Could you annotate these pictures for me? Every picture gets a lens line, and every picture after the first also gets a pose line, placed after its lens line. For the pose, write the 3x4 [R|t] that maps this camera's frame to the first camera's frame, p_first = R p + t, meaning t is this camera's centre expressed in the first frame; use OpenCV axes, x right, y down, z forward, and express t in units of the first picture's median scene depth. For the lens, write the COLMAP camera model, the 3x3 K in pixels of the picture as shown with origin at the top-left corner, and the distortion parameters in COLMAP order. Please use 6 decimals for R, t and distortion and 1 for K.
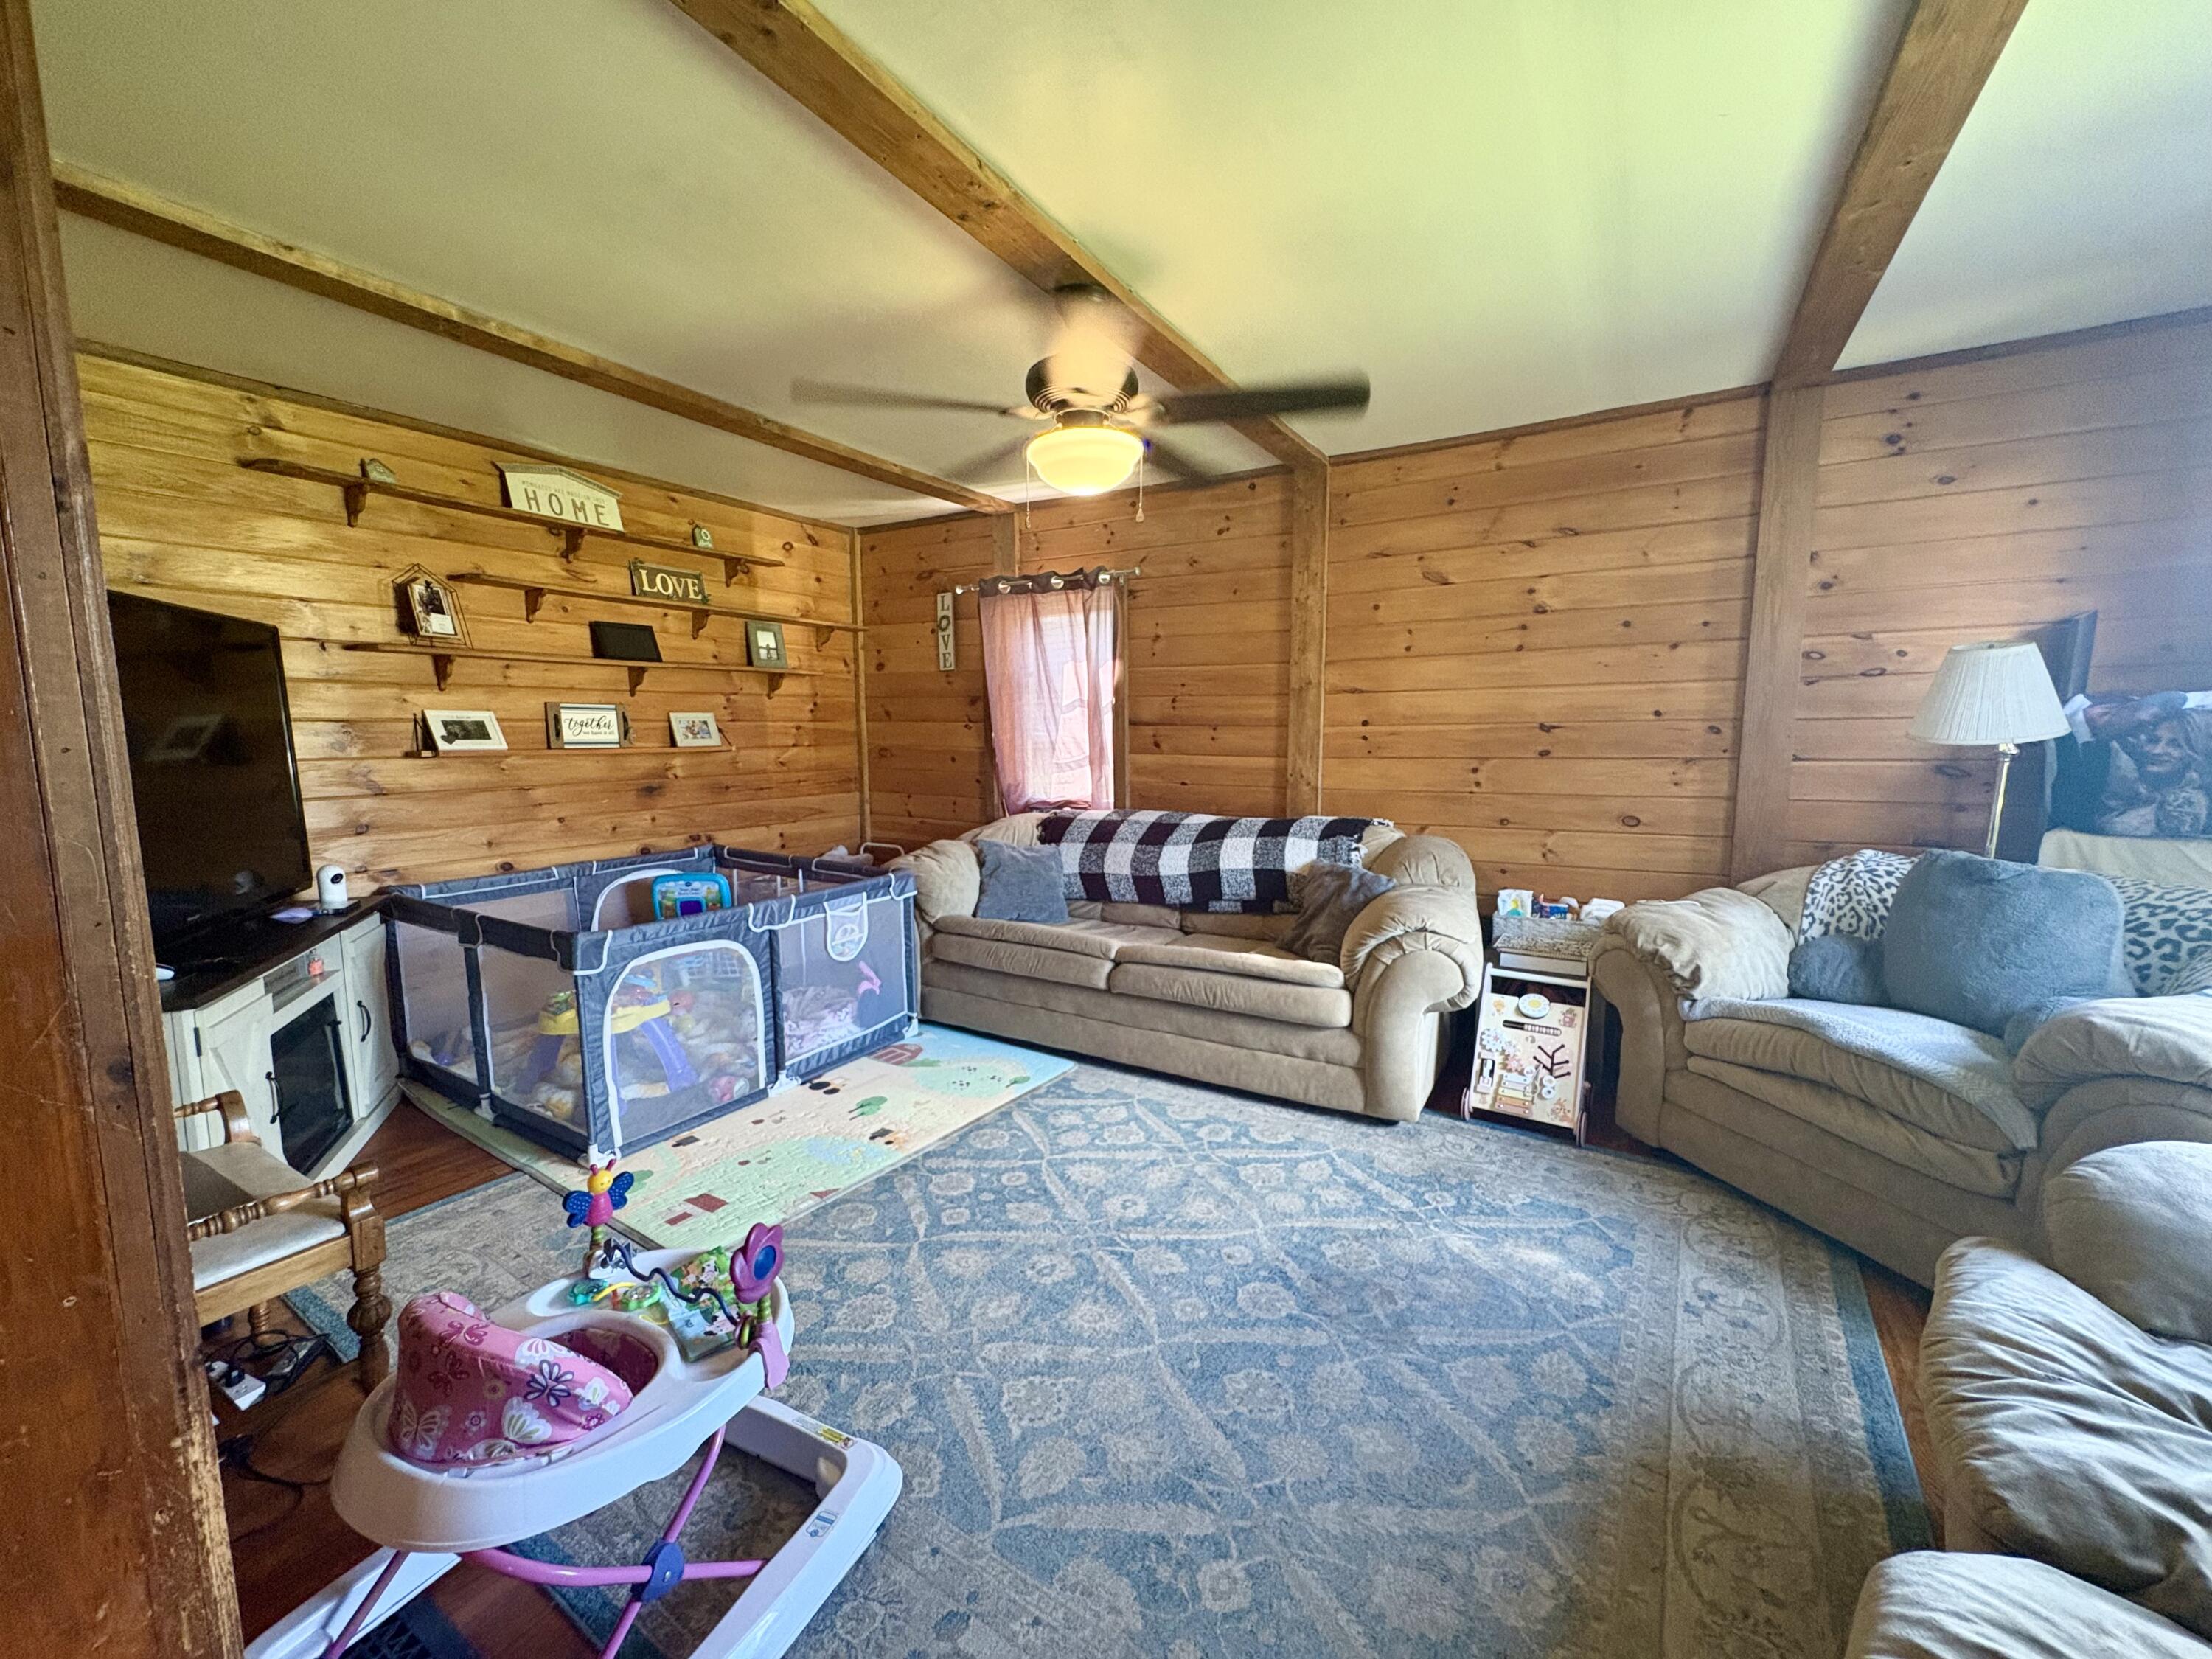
lens RADIAL K [[872.7, 0, 1106.0], [0, 872.7, 829.5], [0, 0, 1]] dist [0.000767, 0.000095]
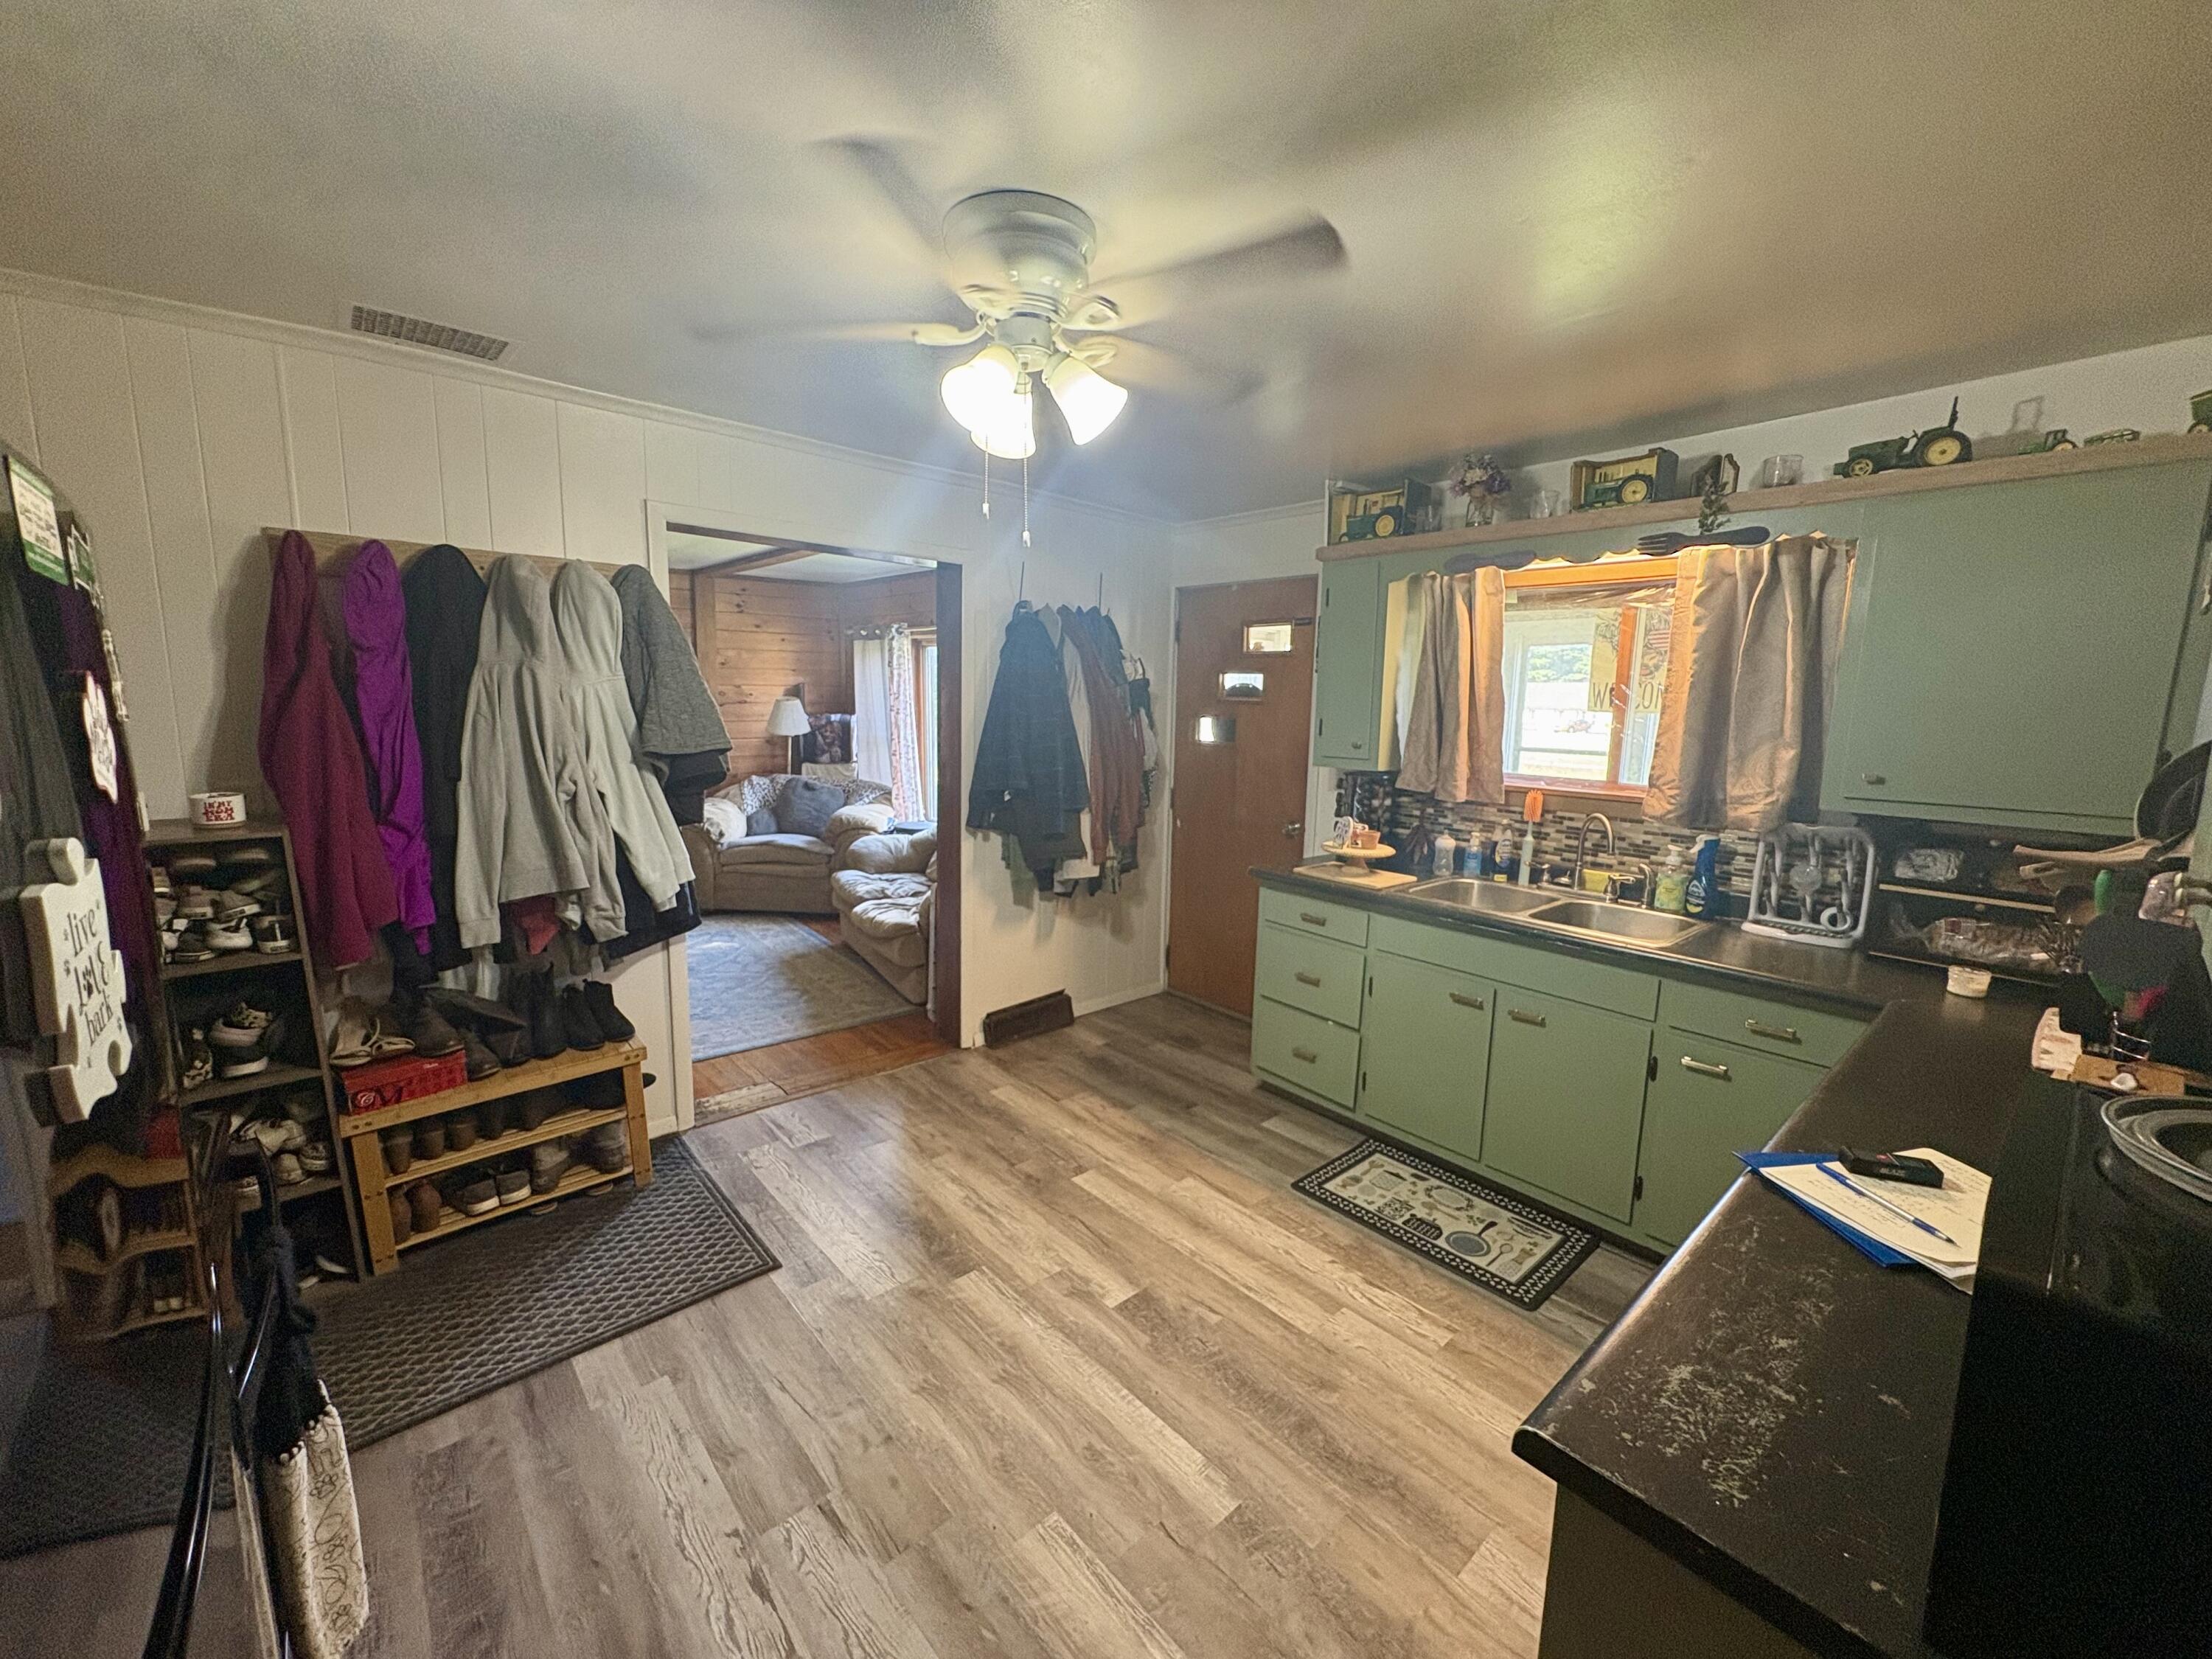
lens RADIAL K [[872.7, 0, 1106.0], [0, 872.7, 829.5], [0, 0, 1]] dist [0.000767, 0.000095]
pose [[0.298516, -0.141519, 0.943854, -1.288705], [0.079553, 0.989193, 0.123157, -0.057468], [-0.951083, 0.038322, 0.306549, -0.757302]]
